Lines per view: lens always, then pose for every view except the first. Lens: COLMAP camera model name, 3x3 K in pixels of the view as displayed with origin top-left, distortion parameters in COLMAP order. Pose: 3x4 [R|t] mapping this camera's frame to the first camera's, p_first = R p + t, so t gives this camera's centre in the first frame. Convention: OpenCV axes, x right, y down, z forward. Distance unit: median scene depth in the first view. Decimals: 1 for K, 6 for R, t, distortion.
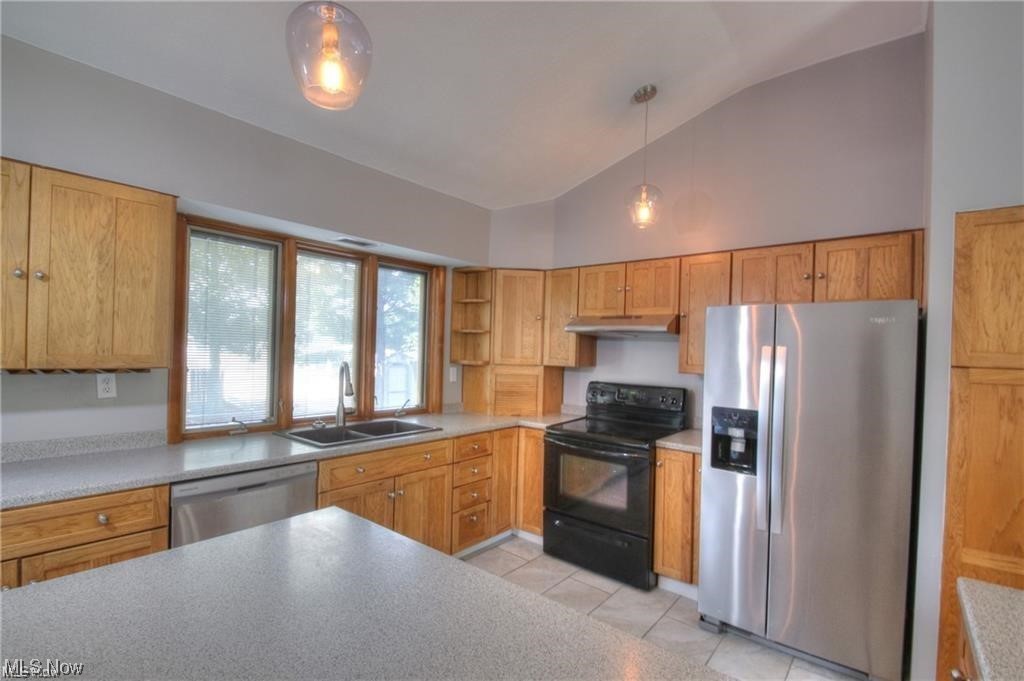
lens RADIAL K [[476.4, 0, 505.3], [0, 476.4, 352.1], [0, 0, 1]] dist [0.001935, 0.000076]
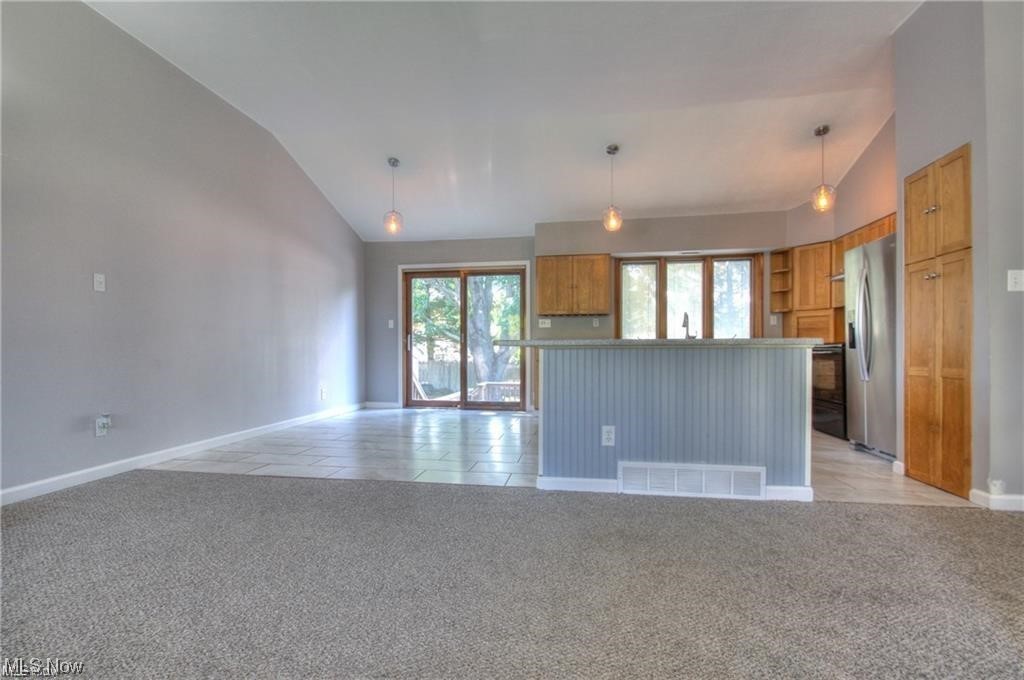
lens RADIAL K [[476.4, 0, 505.3], [0, 476.4, 351.6], [0, 0, 1]] dist [0.001935, 0.000076]
pose [[0.509237, -0.023970, -0.860292, 0.941545], [0.012369, 0.999713, -0.020533, 0.205107], [0.860537, -0.000184, 0.509388, -0.652938]]
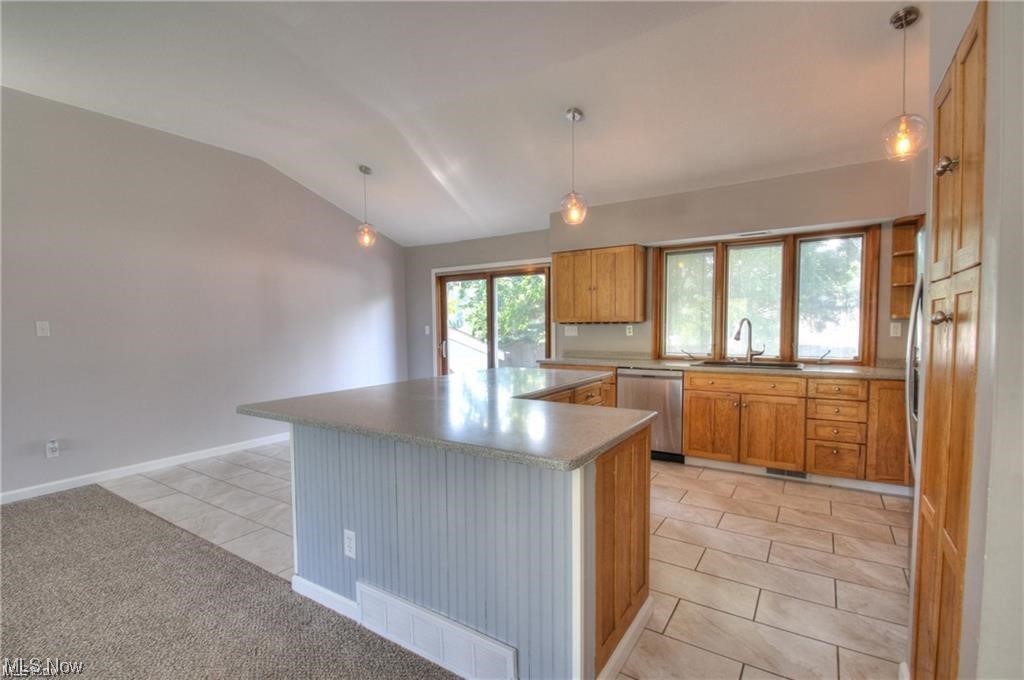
lens RADIAL K [[470.6, 0, 504.8], [0, 470.6, 348.8], [0, 0, 1]] dist [-0.002312, -0.000621]
pose [[0.116260, 0.022690, -0.992960, 0.932707], [0.009043, 0.999673, 0.023902, 0.067703], [0.993178, -0.011758, 0.116017, 0.087362]]
